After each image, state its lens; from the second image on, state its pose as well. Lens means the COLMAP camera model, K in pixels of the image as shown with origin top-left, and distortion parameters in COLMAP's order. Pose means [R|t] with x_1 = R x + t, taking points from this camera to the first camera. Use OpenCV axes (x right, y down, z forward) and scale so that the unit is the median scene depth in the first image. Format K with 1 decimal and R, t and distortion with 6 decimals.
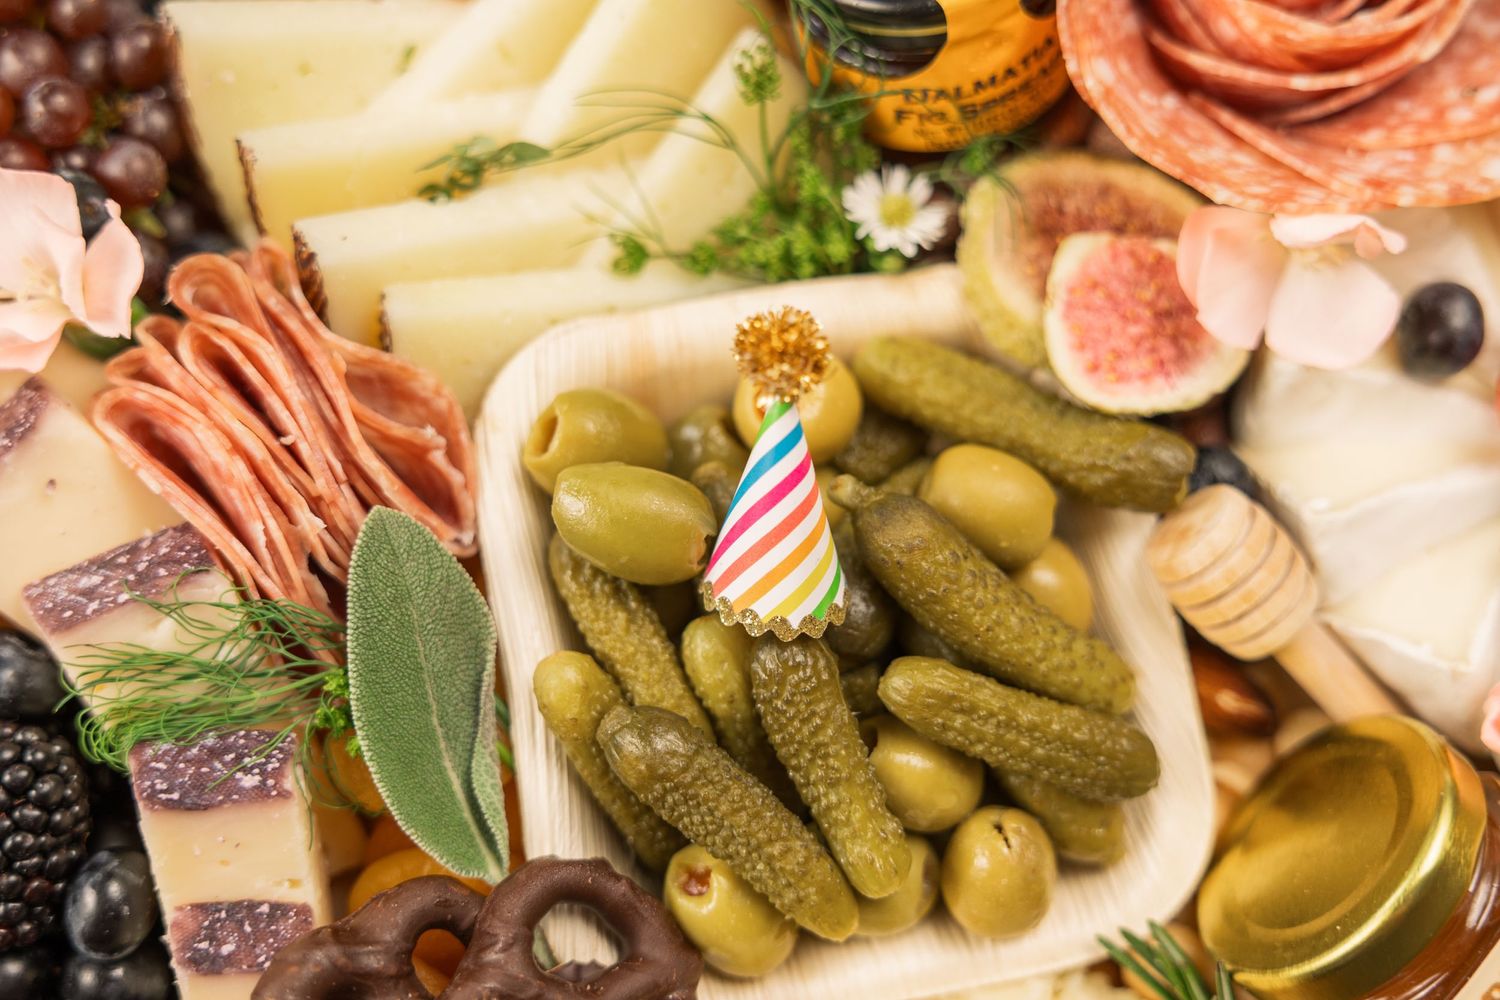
lens RADIAL K [[2236.1, 0, 750.0], [0, 2236.1, 500.0], [0, 0, 1]] dist [0.006105, -0.025458]
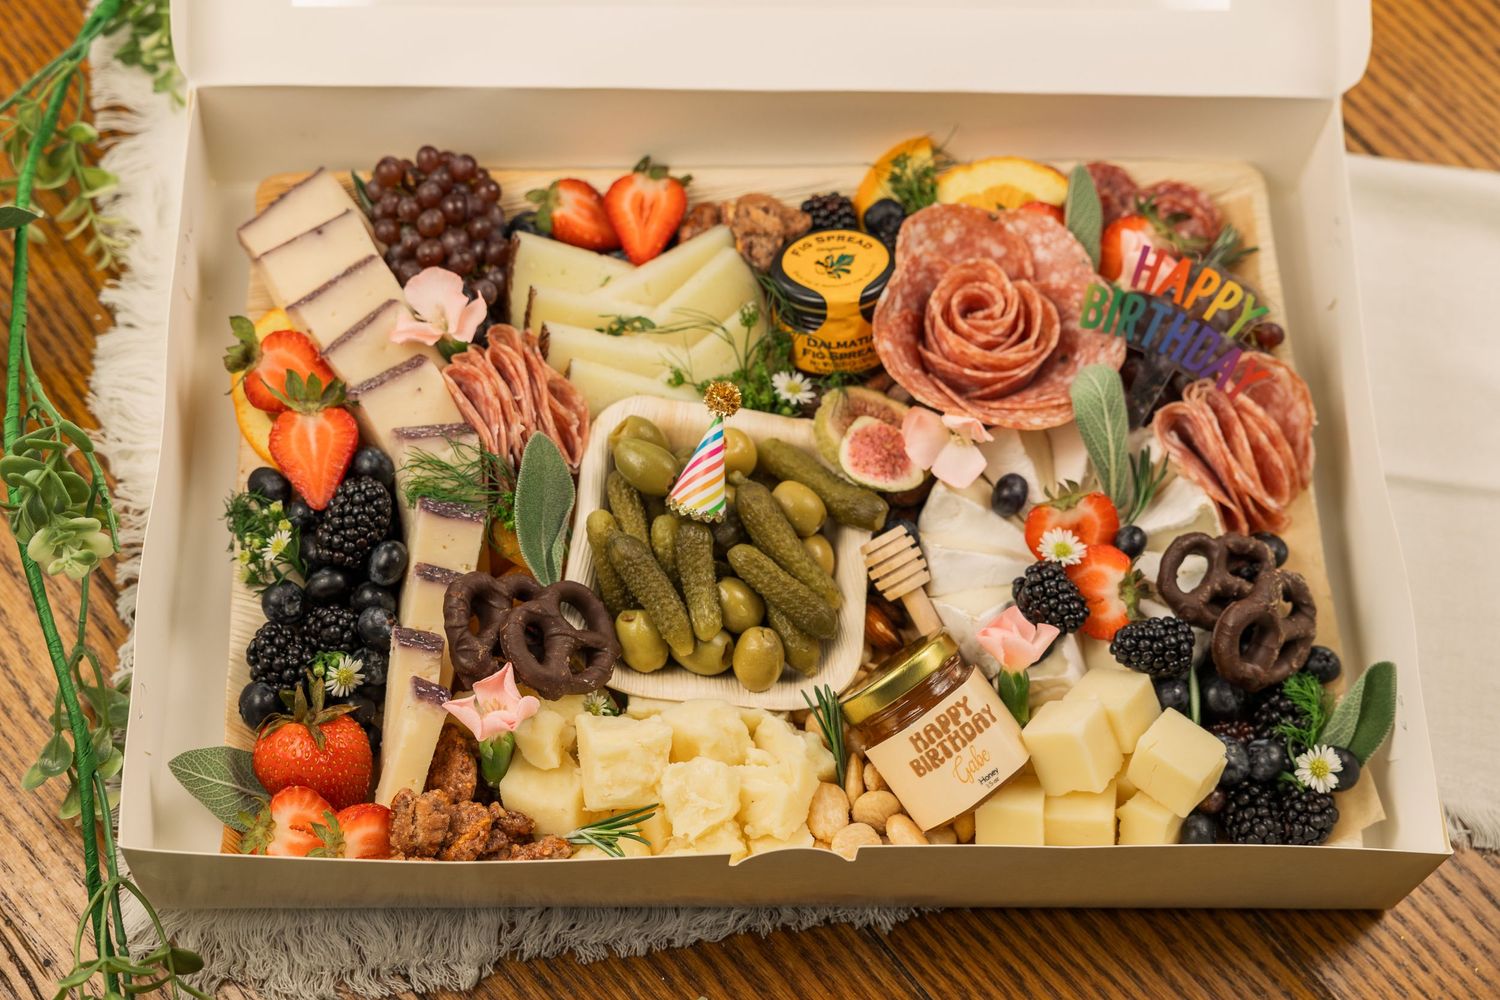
lens RADIAL K [[2246.8, 0, 750.0], [0, 2246.8, 500.0], [0, 0, 1]] dist [-0.035556, -0.016744]
pose [[0.964735, 0.249742, -0.083154, 0.250740], [-0.263078, 0.925268, -0.273257, 0.638952], [0.008695, 0.285497, 0.958340, -1.222544]]
